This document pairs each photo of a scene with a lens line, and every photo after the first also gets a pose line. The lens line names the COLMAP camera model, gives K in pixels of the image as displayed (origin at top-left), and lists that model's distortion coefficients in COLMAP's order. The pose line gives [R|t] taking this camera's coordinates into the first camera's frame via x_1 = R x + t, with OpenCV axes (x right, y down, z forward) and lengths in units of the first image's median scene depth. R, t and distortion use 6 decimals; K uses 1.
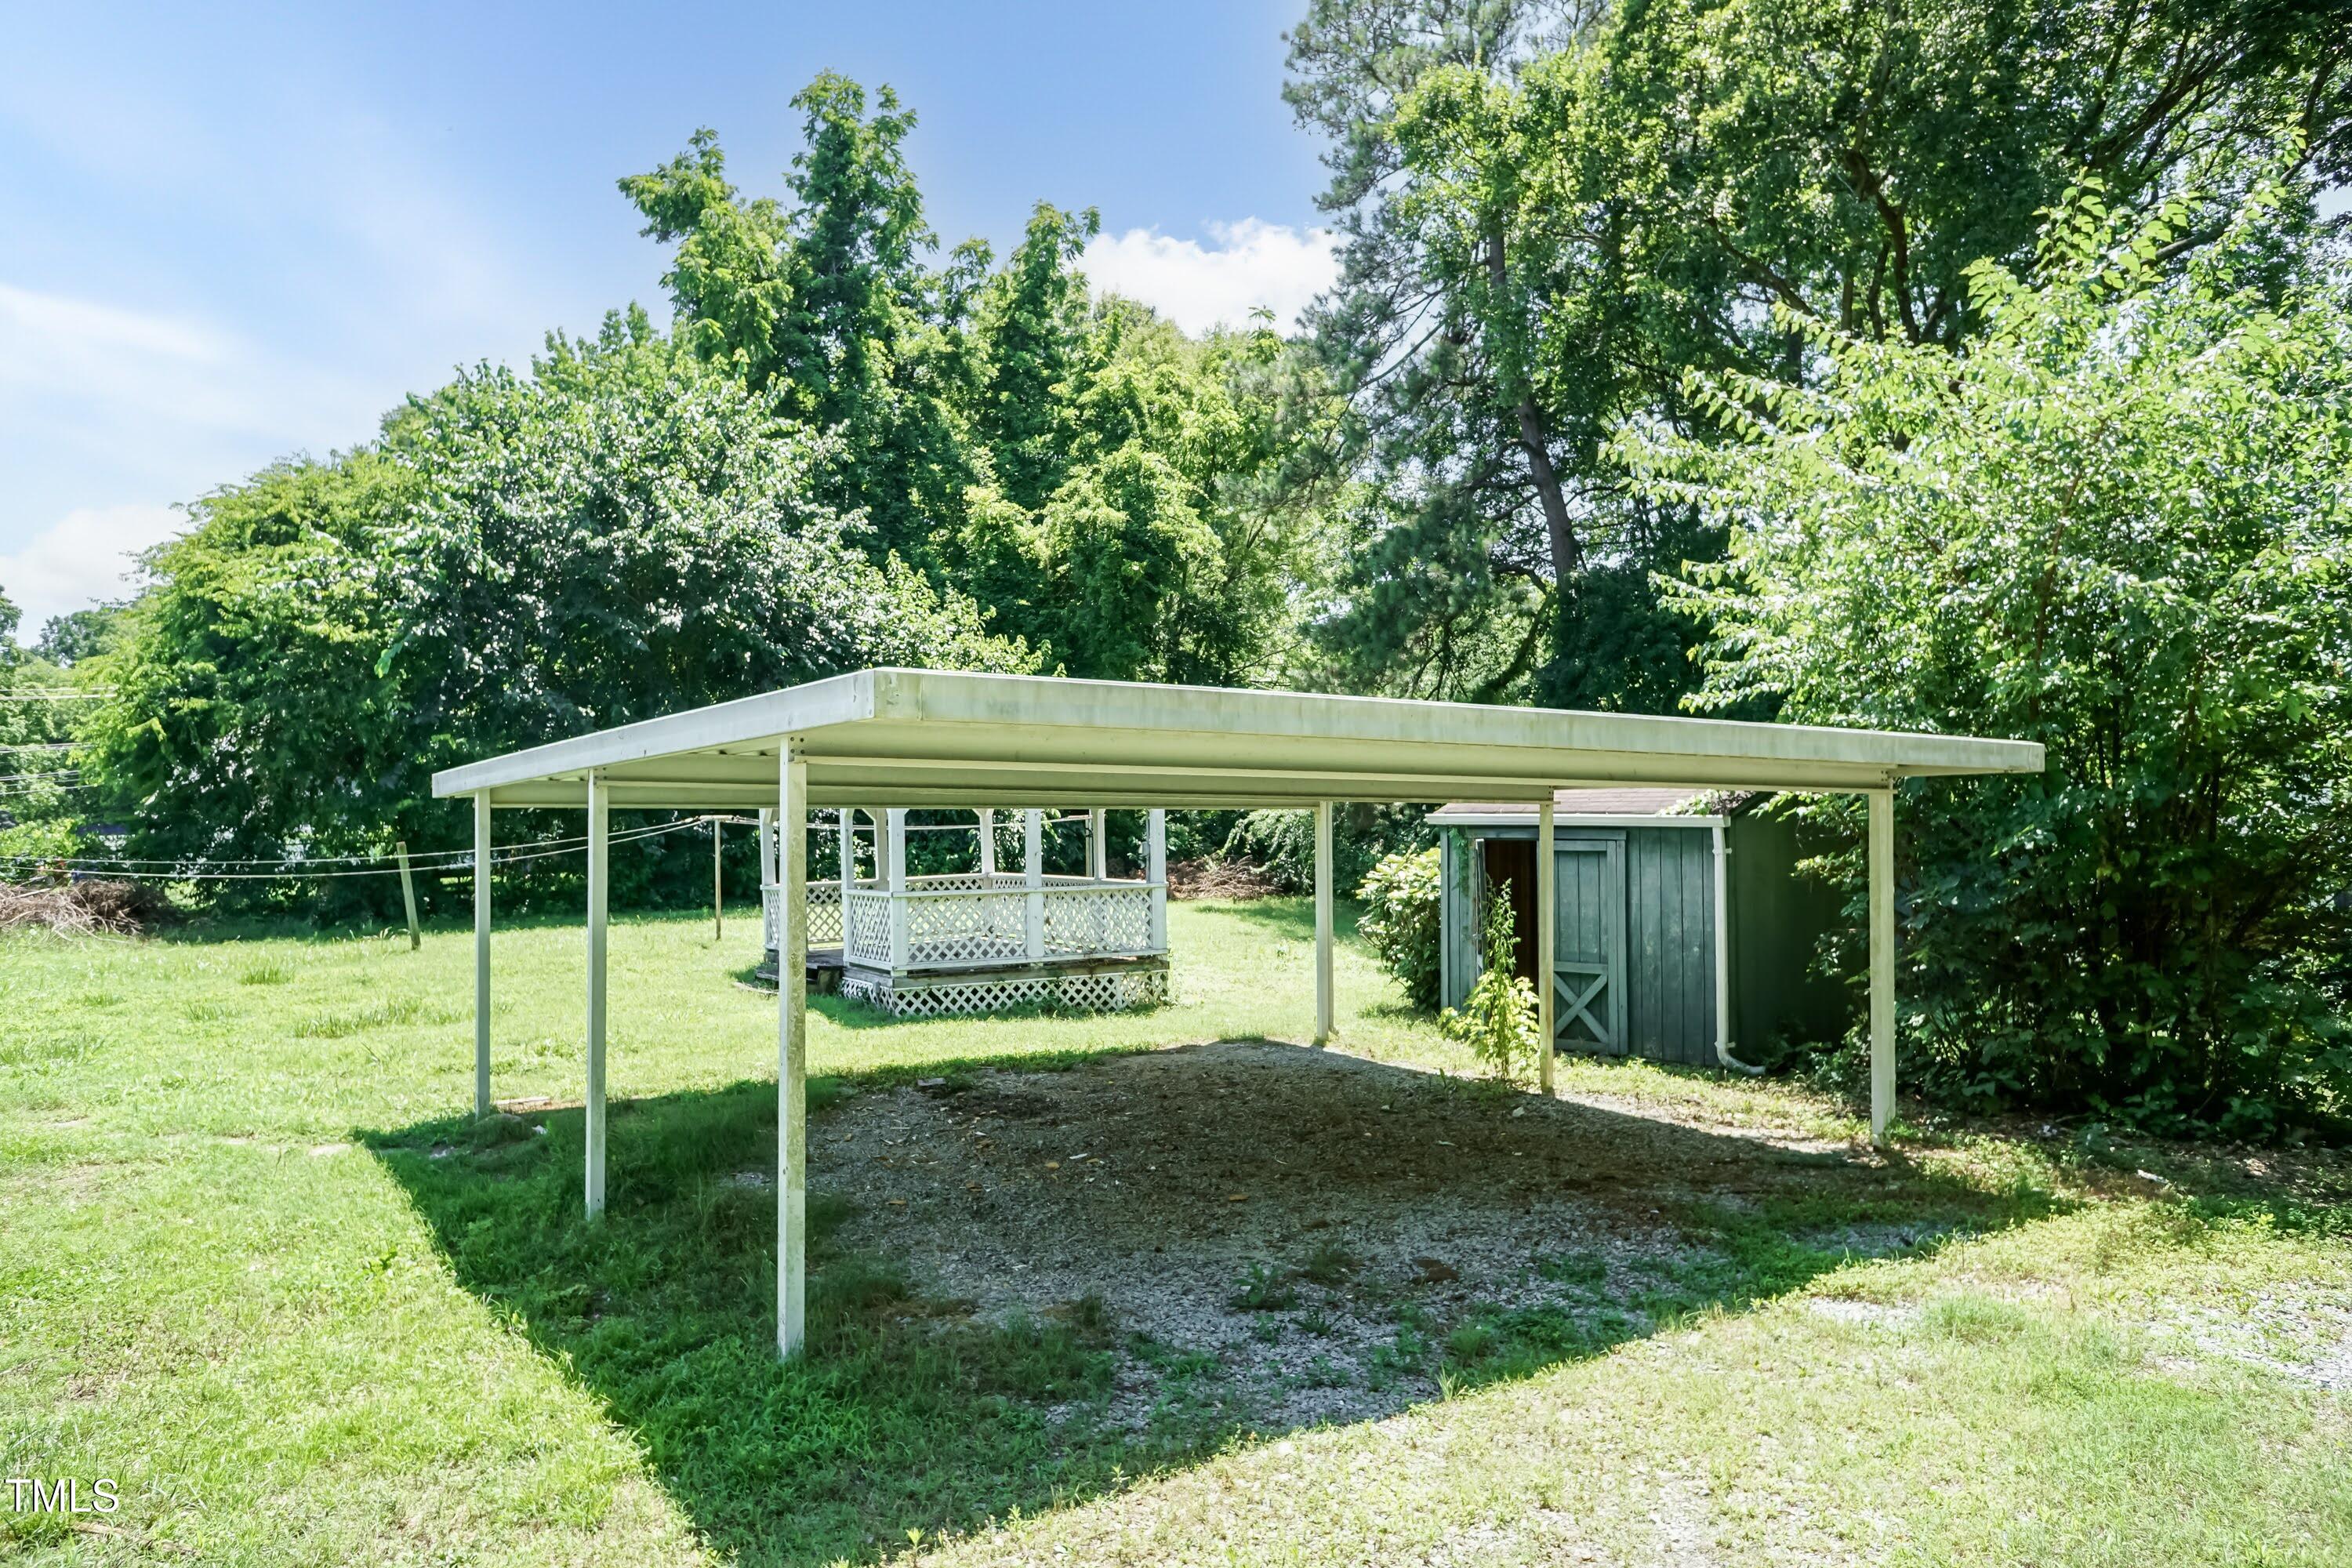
lens RADIAL K [[1640.2, 0, 1148.3], [0, 1640.2, 836.9], [0, 0, 1]] dist [-0.023745, 0.062378]
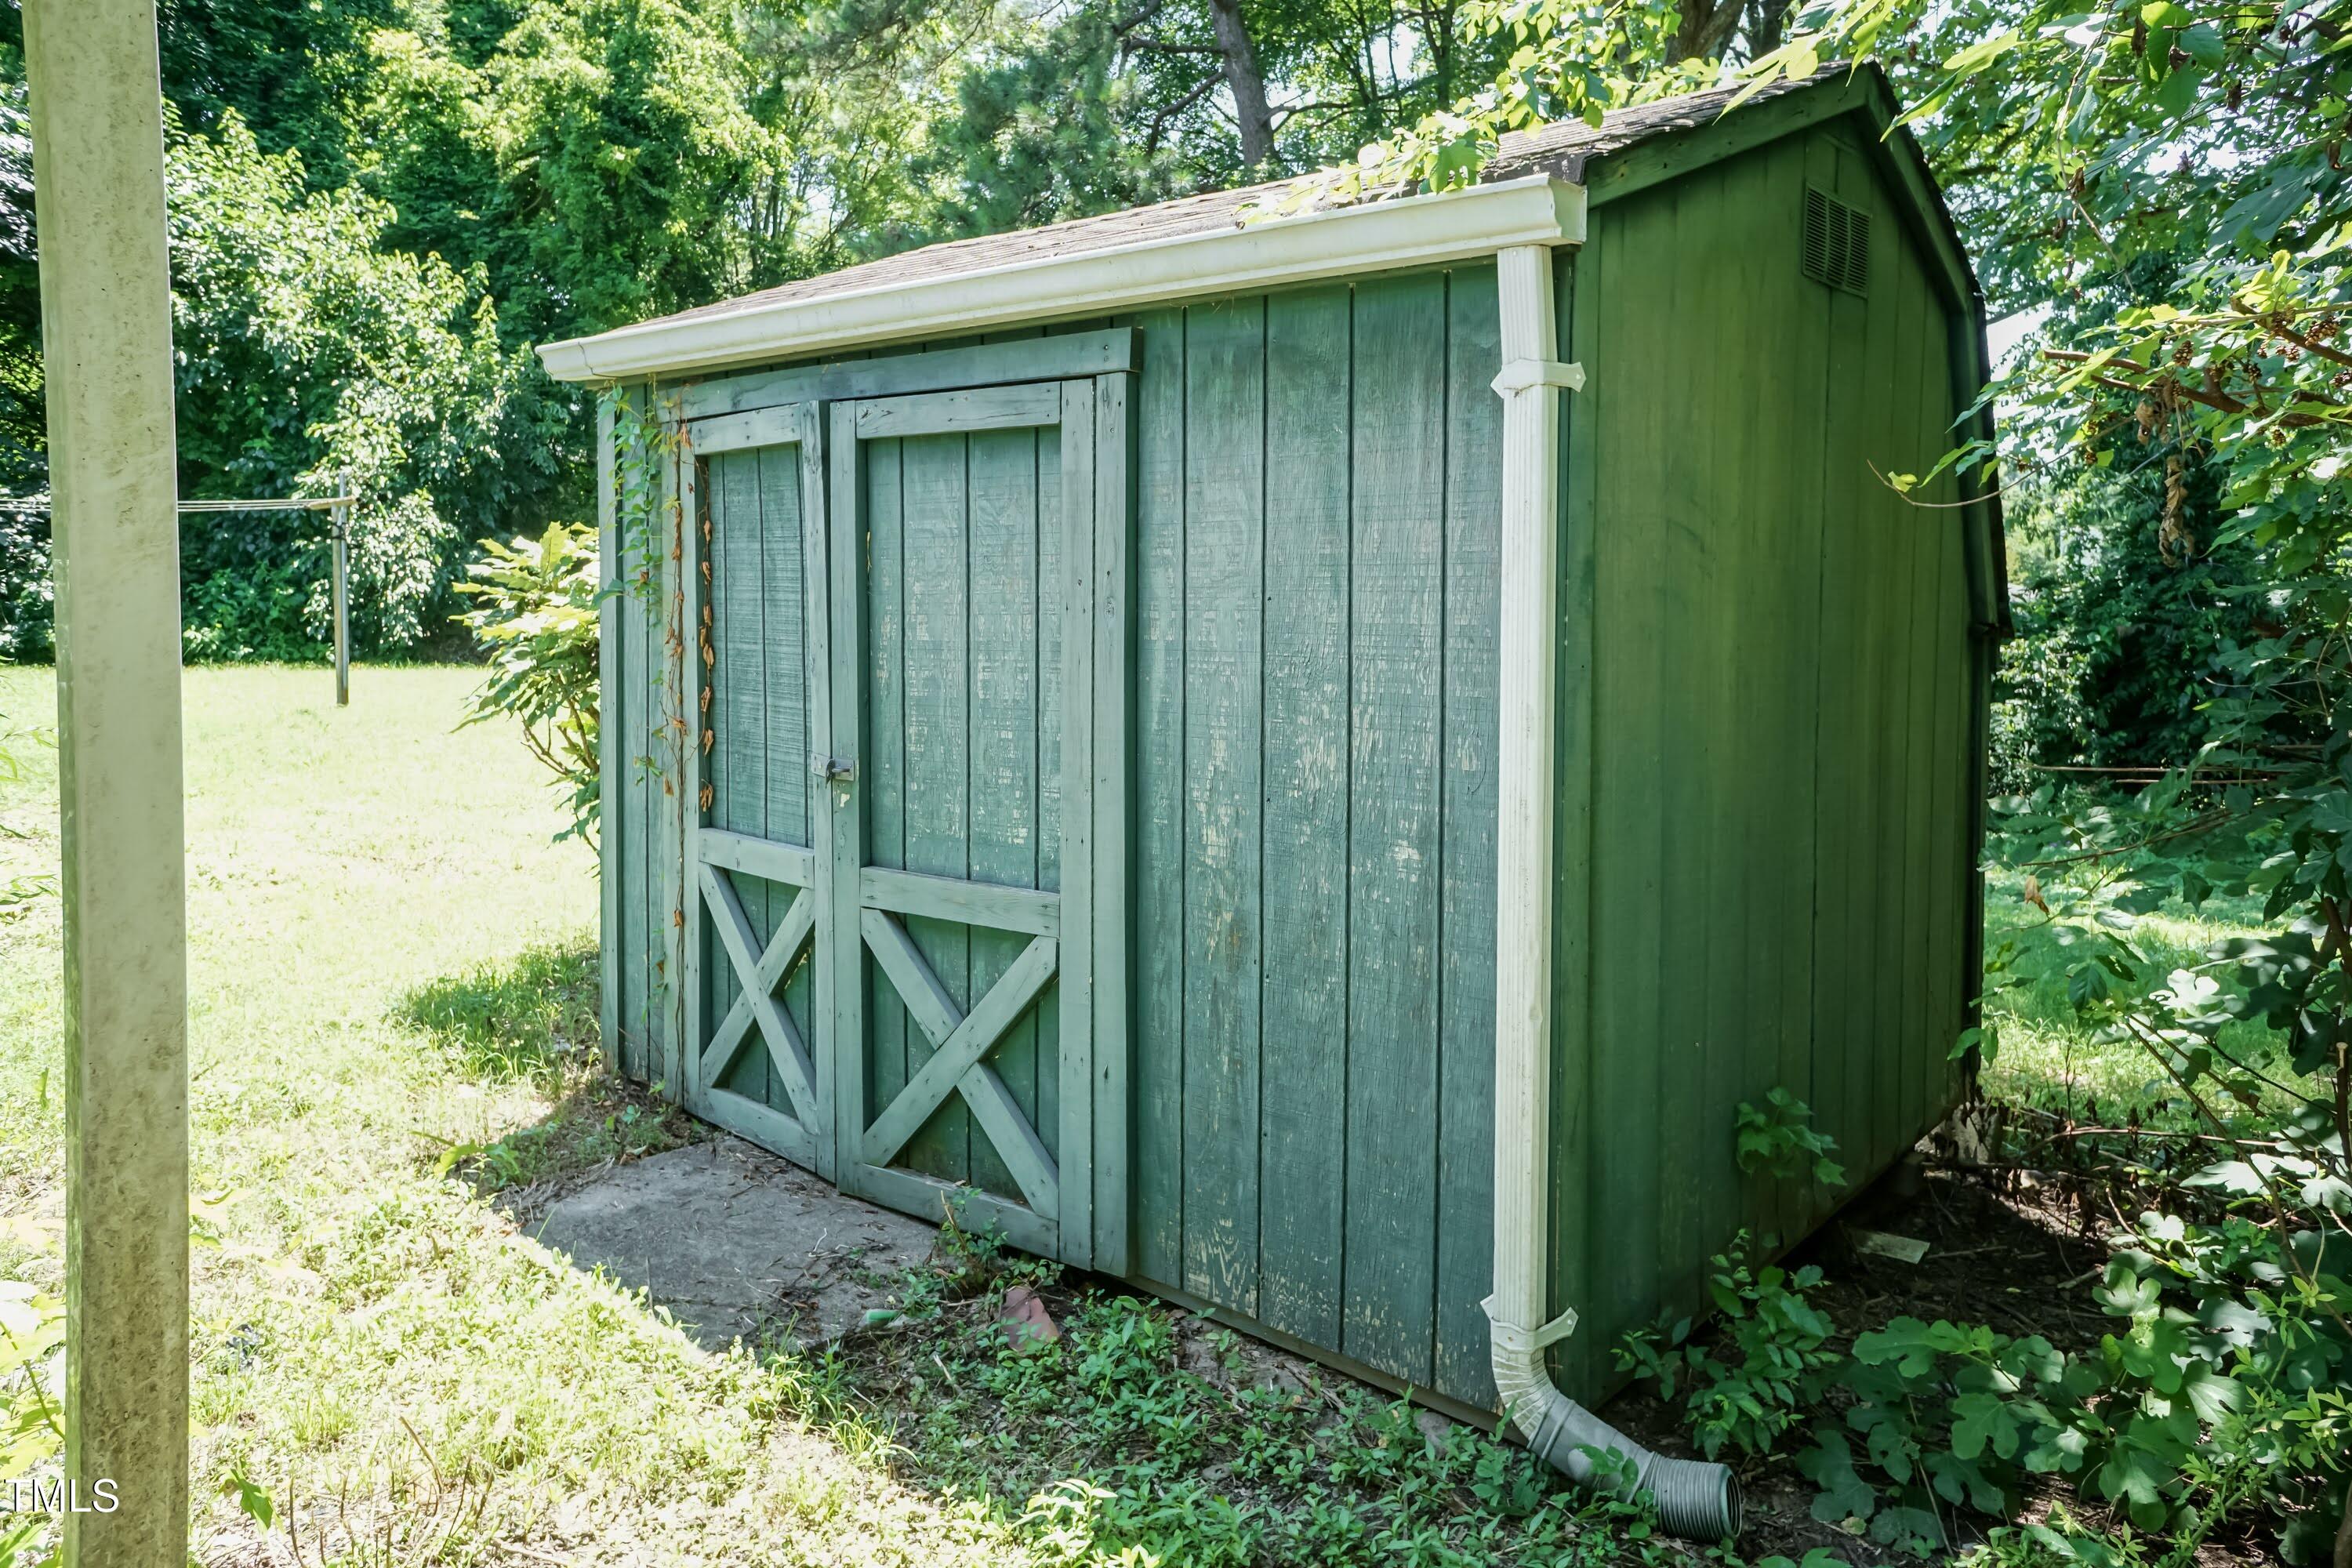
lens RADIAL K [[1617.0, 0, 1182.7], [0, 1617.0, 778.8], [0, 0, 1]] dist [-0.003500, 0.081519]
pose [[0.985577, -0.006506, 0.169105, 0.255074], [-0.010953, 0.994713, 0.102108, 0.035631], [-0.168876, -0.102487, 0.980295, 0.754605]]
